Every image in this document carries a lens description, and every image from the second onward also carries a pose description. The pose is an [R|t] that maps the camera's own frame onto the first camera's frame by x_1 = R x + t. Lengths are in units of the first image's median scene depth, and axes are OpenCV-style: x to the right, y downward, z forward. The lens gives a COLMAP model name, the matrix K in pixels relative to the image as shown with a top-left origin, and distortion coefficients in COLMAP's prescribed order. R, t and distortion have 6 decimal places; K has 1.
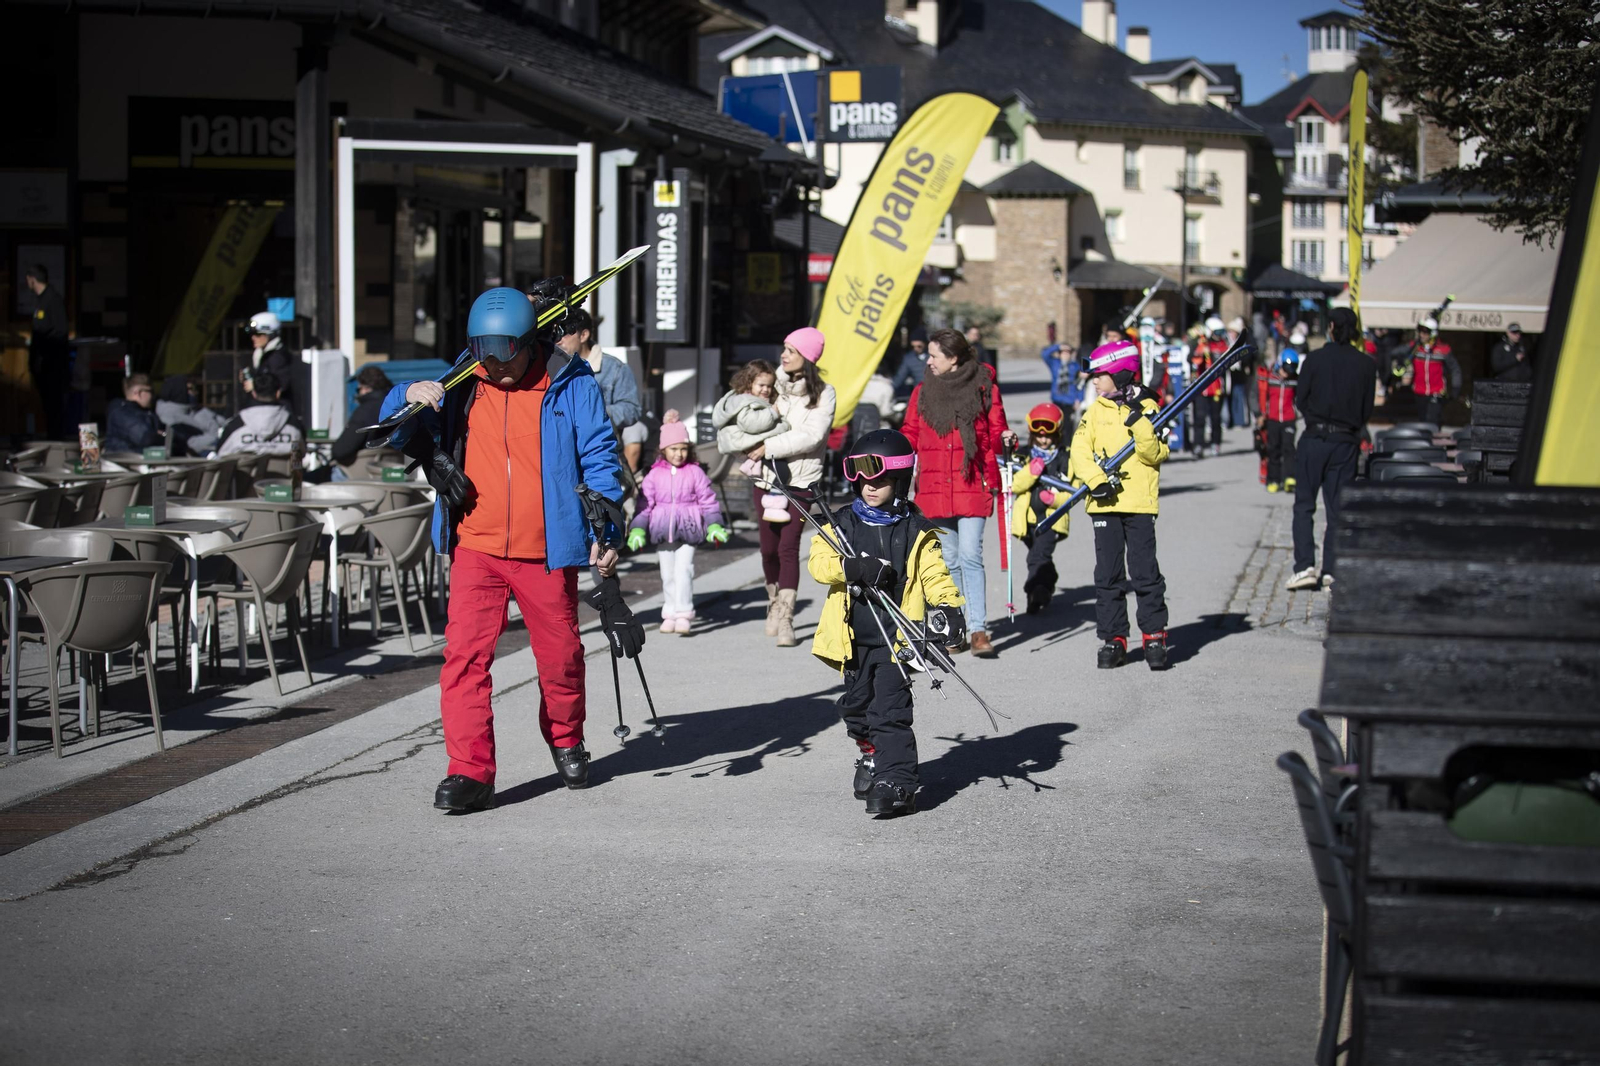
lens RADIAL K [[3268.3, 0, 800.0], [0, 3268.3, 533.0], [0, 0, 1]] dist [-0.221902, 0.195101]
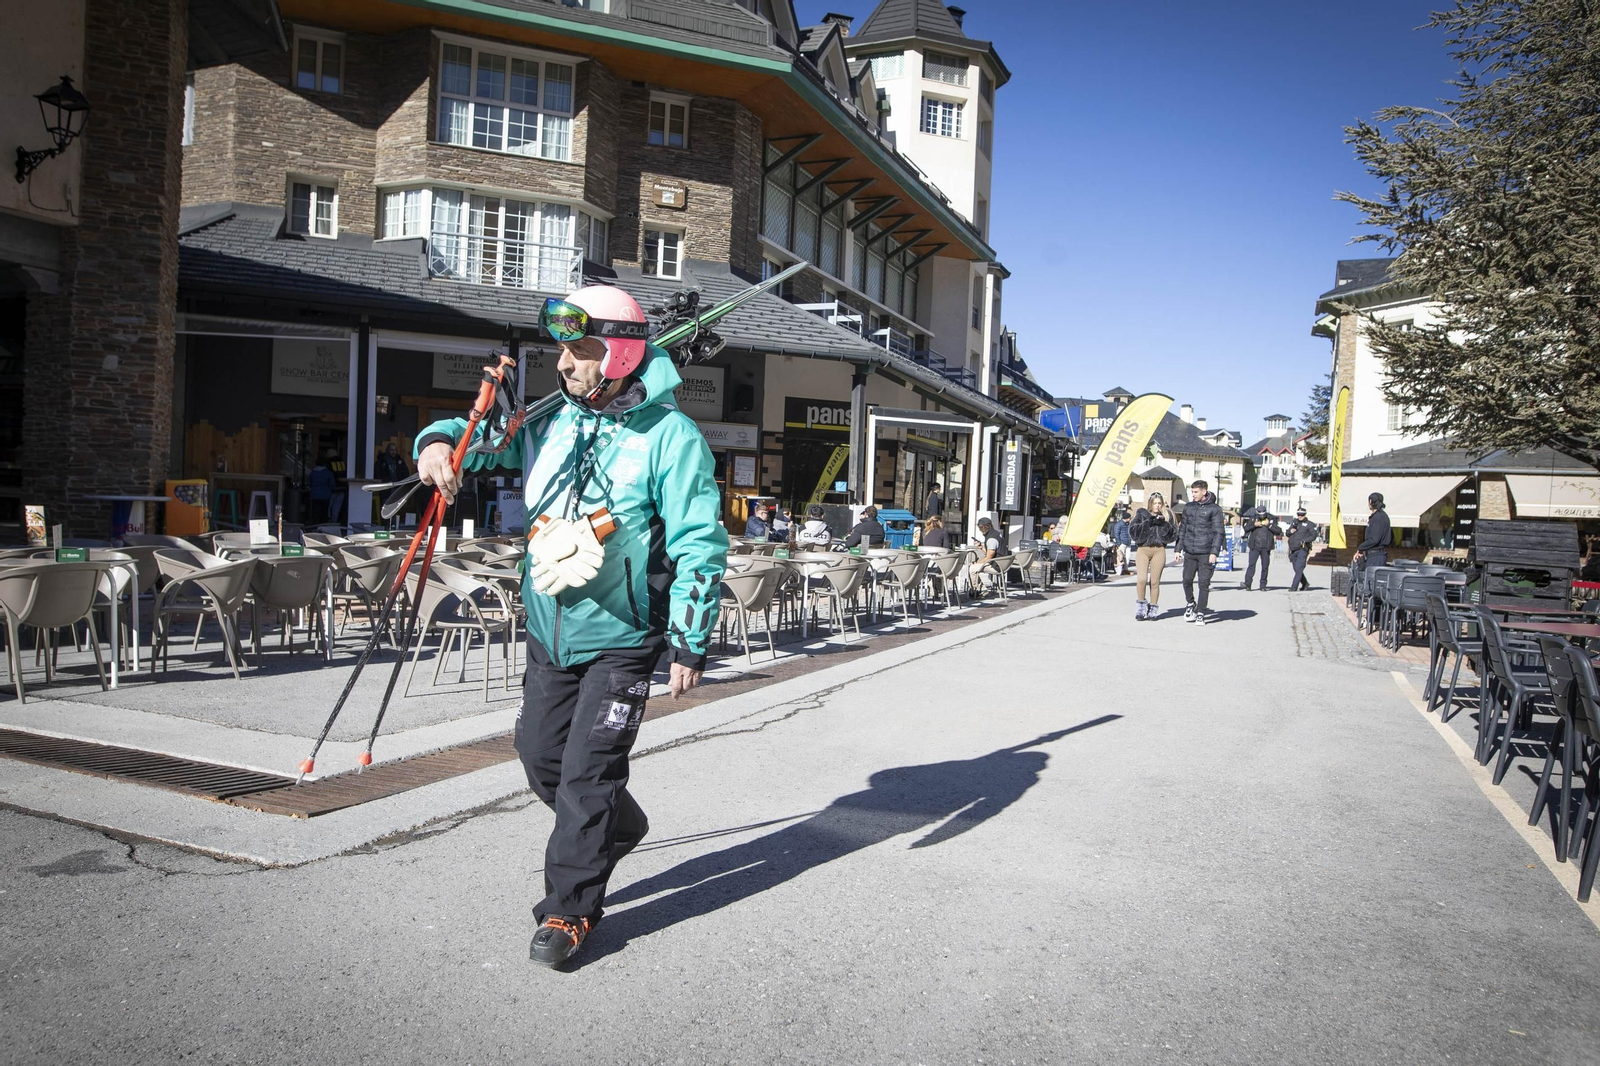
lens RADIAL K [[1101.1, 0, 800.0], [0, 1101.1, 533.0], [0, 0, 1]] dist [-0.054594, 0.051126]
pose [[0.970264, 0.044271, -0.237966, 0.001700], [-0.056746, 0.997336, -0.045829, 0.002462], [0.235303, 0.057970, 0.970192, 0.207482]]
